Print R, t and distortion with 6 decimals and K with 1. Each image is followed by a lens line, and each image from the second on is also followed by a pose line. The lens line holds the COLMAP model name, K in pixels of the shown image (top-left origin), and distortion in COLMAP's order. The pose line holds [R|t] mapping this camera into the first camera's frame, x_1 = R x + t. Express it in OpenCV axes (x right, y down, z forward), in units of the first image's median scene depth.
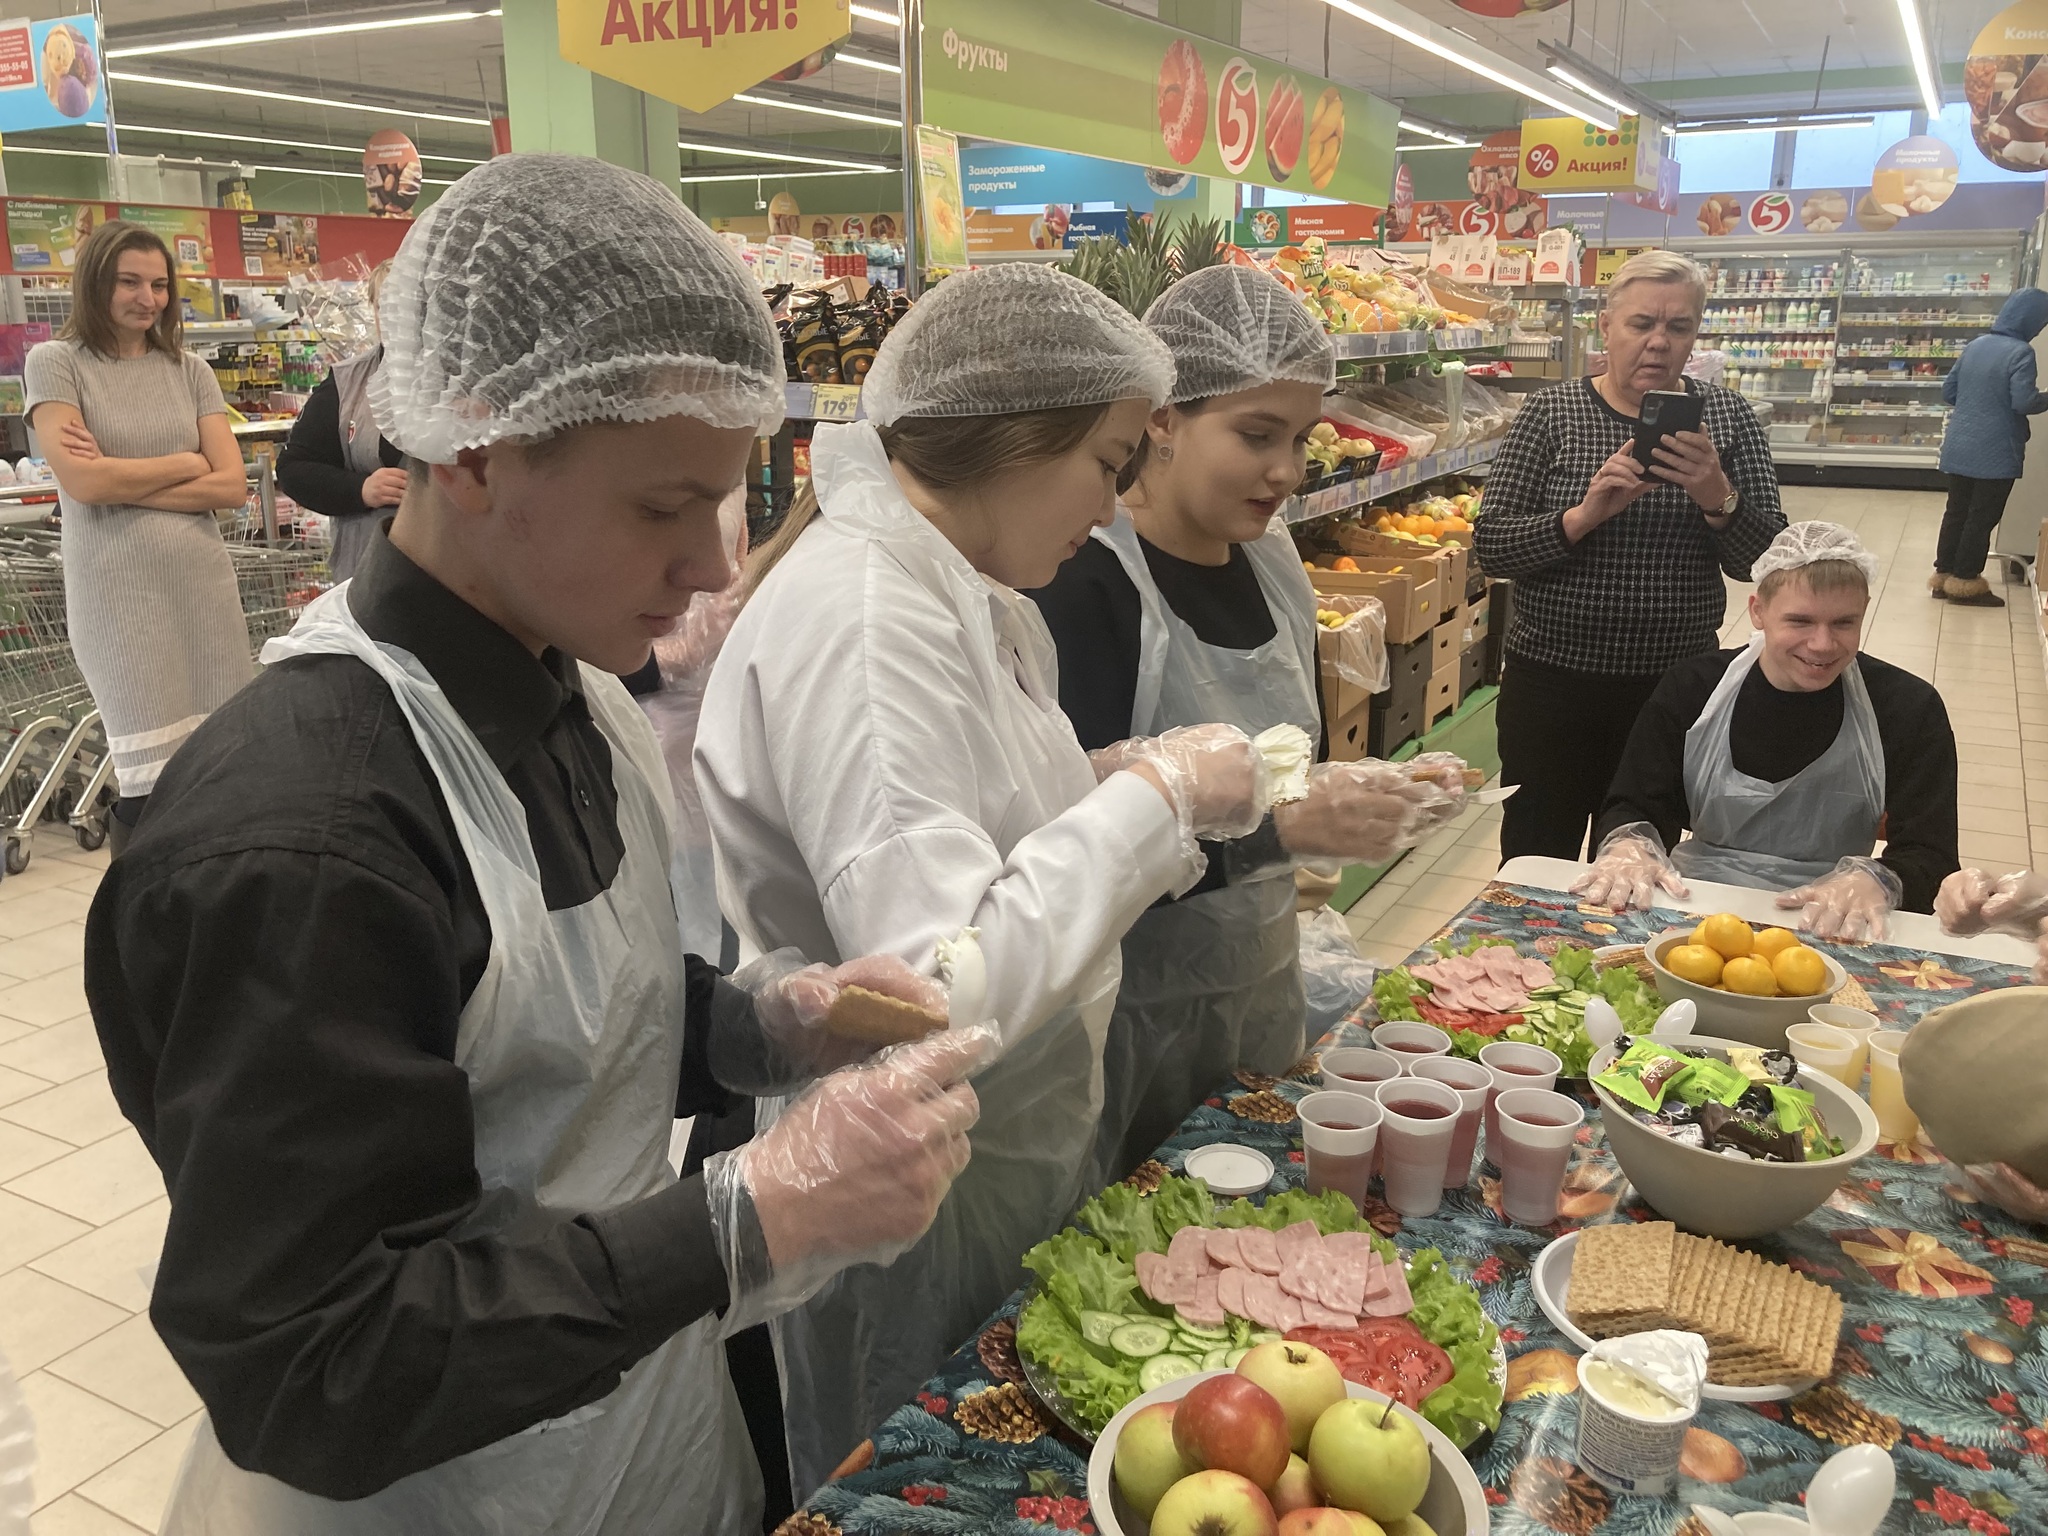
lens RADIAL K [[1692.4, 0, 1018.4], [0, 1692.4, 762.5], [0, 0, 1]] dist [0.032148, -0.024897]
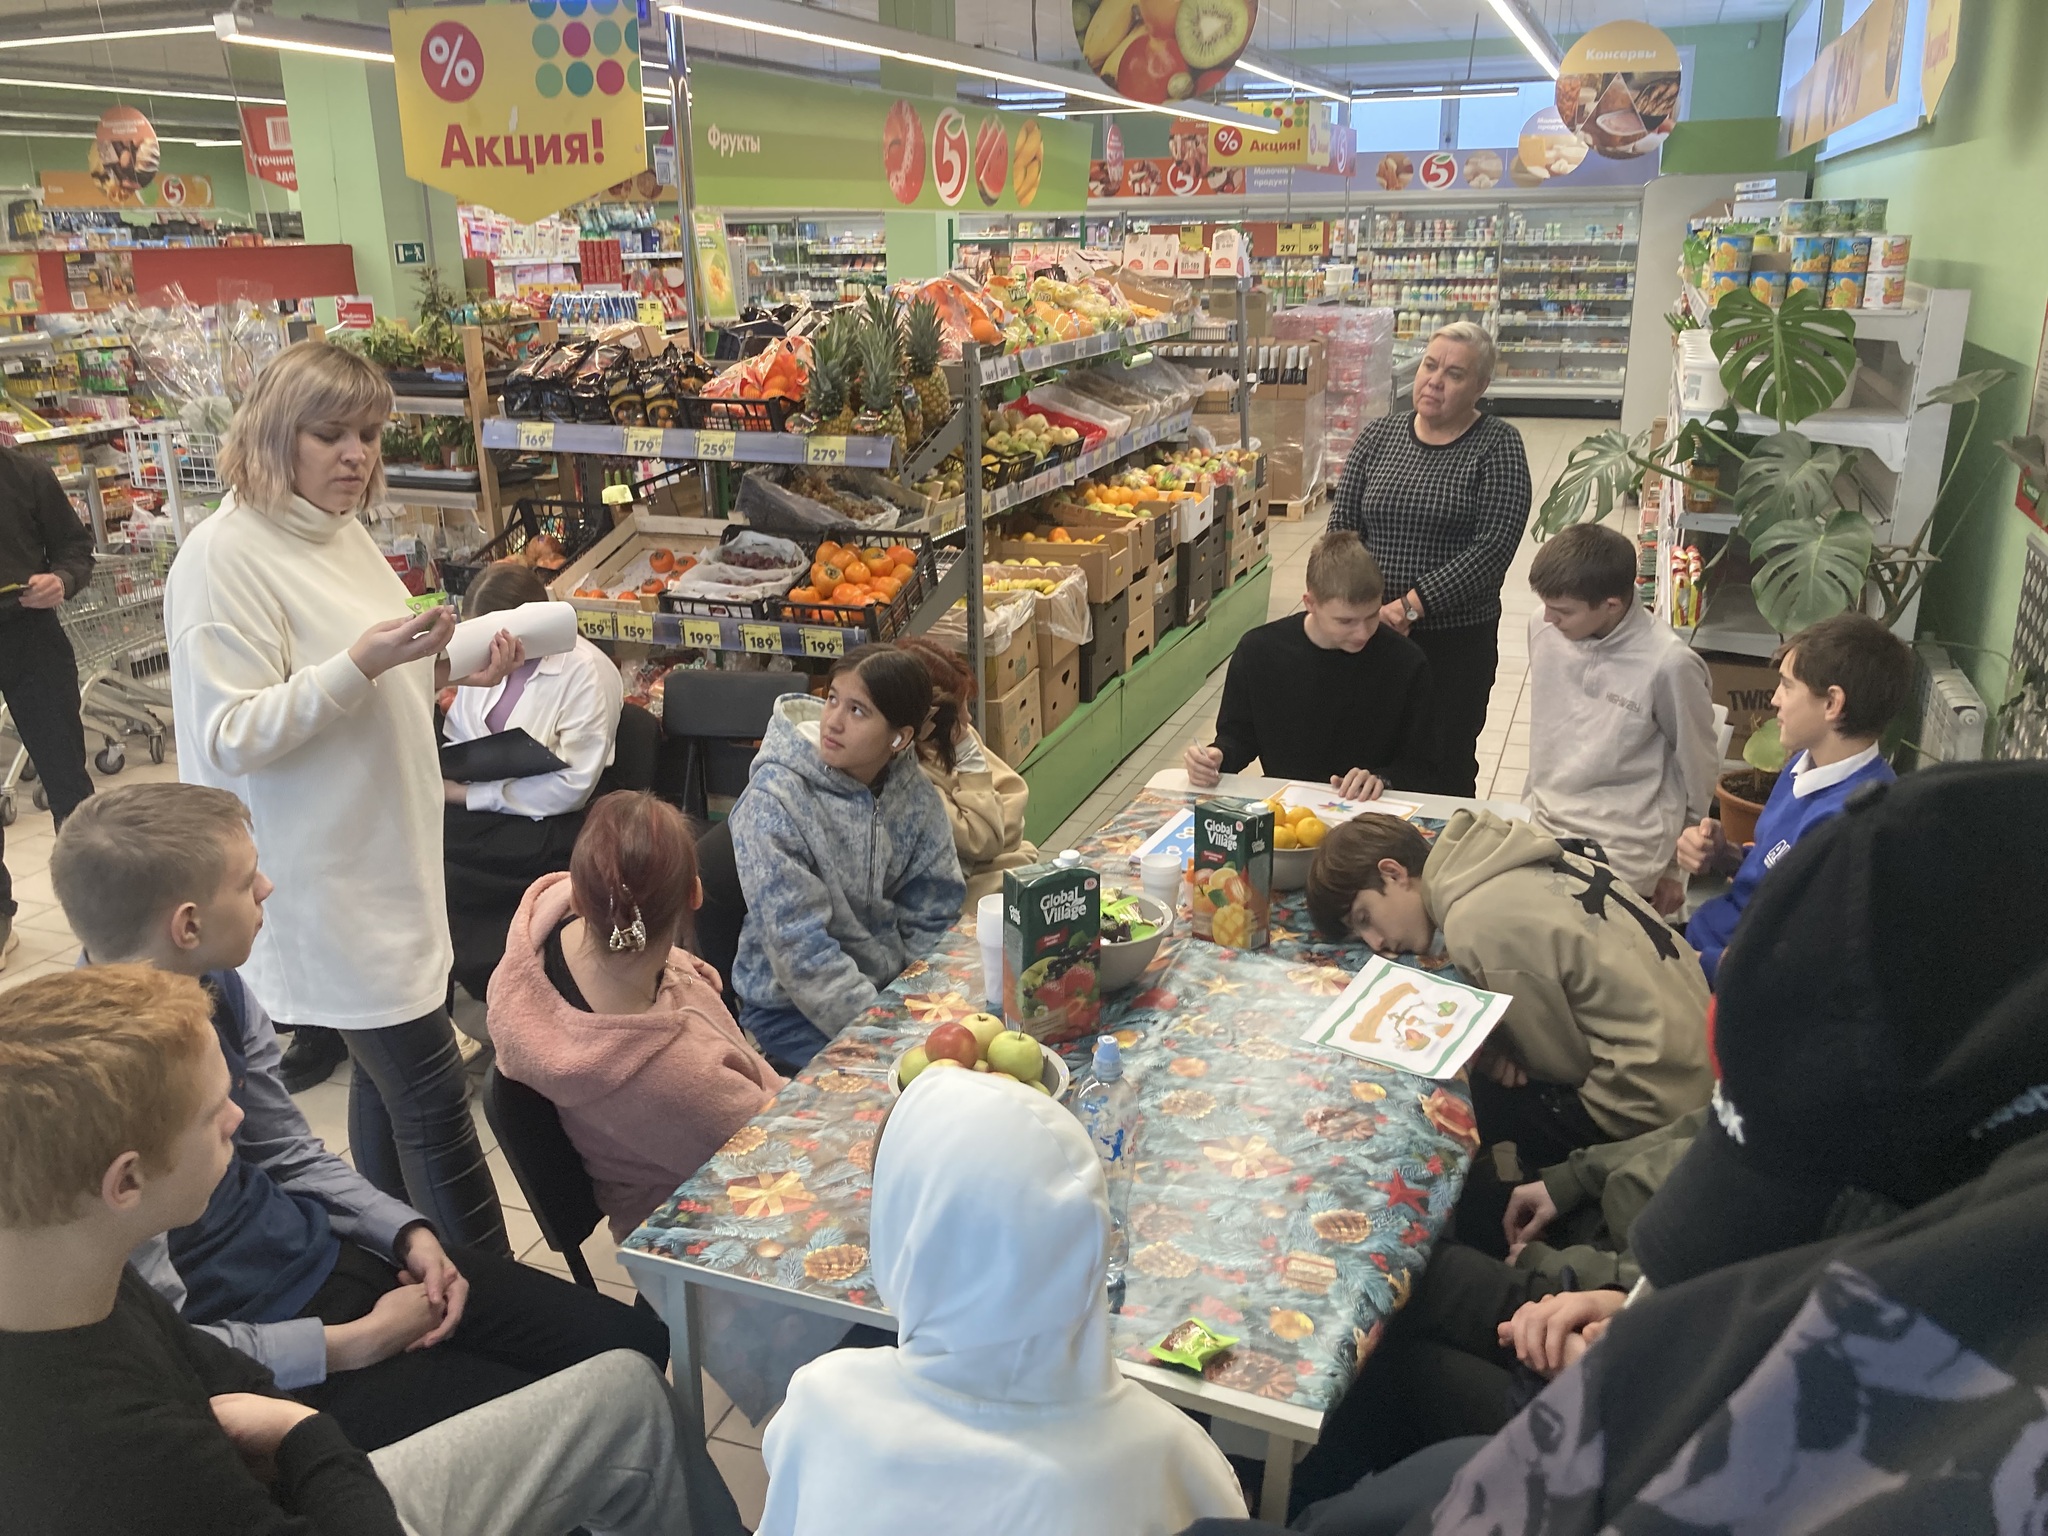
lens RADIAL K [[1692.4, 0, 1018.4], [0, 1692.4, 762.5], [0, 0, 1]] dist [0.032148, -0.024897]
pose [[0.988699, -0.055717, 0.139174, -0.011257], [0.049409, 0.997606, 0.048379, -0.010828], [-0.141536, -0.040955, 0.989086, -0.166576]]
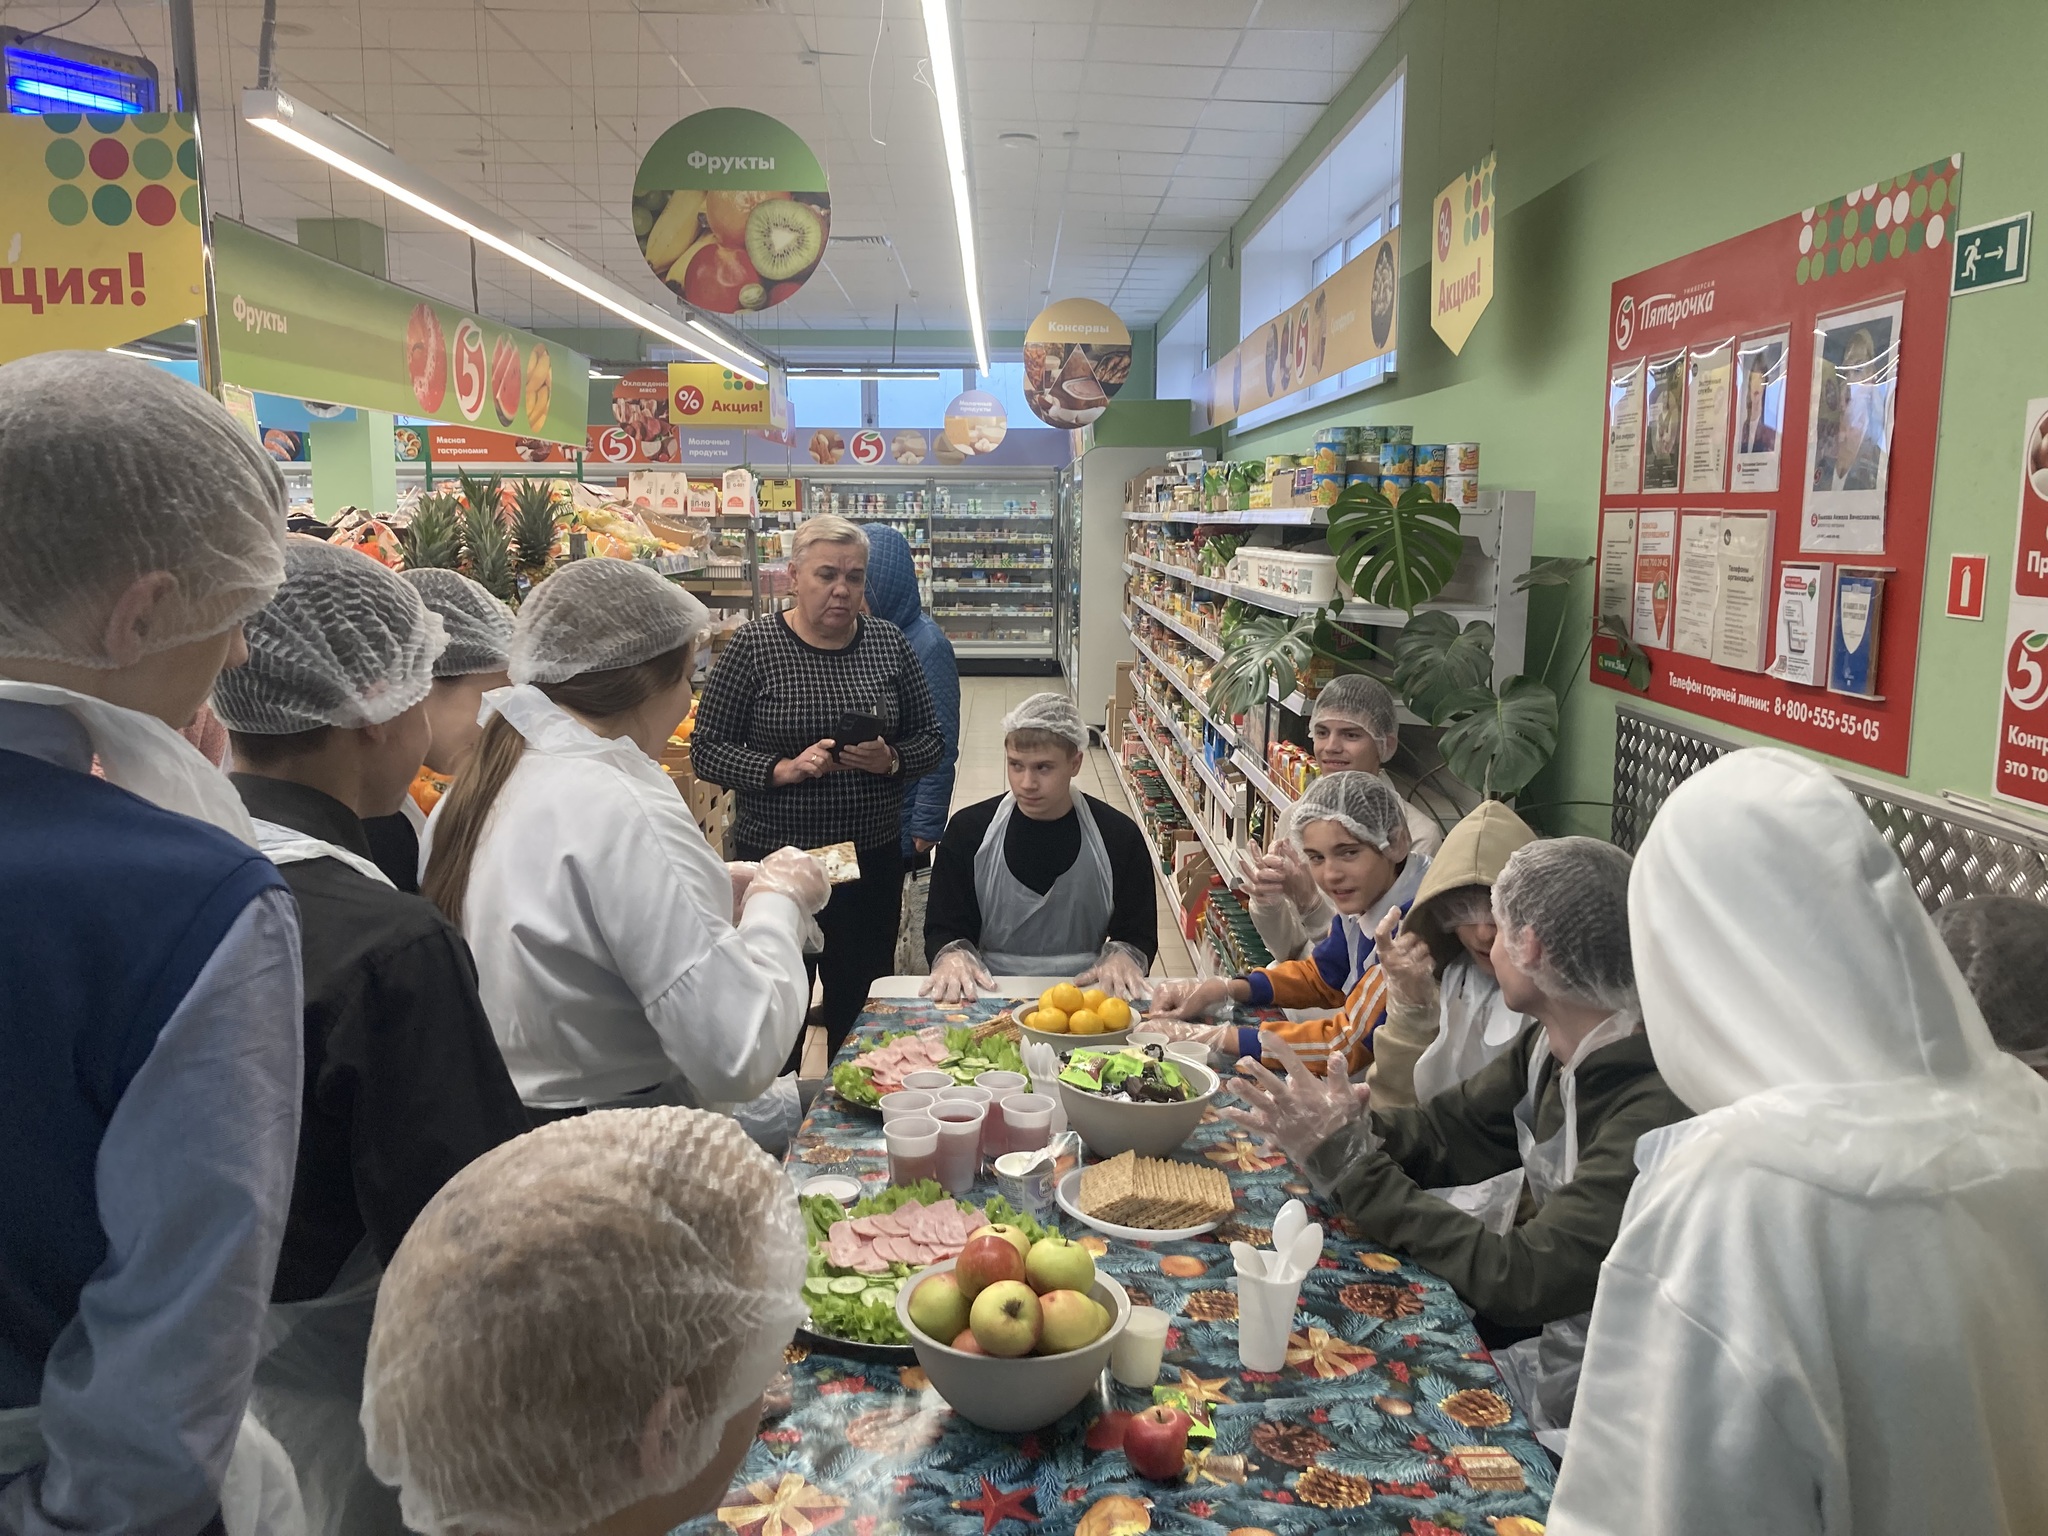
lens RADIAL K [[1703.6, 0, 1024.0], [0, 1703.6, 768.0], [0, 0, 1]] dist [0.028676, 0.001121]
pose [[0.874217, -0.066874, 0.480907, -0.089457], [0.121166, 0.989180, -0.082708, 0.006708], [-0.470173, 0.130575, 0.872862, -0.081230]]
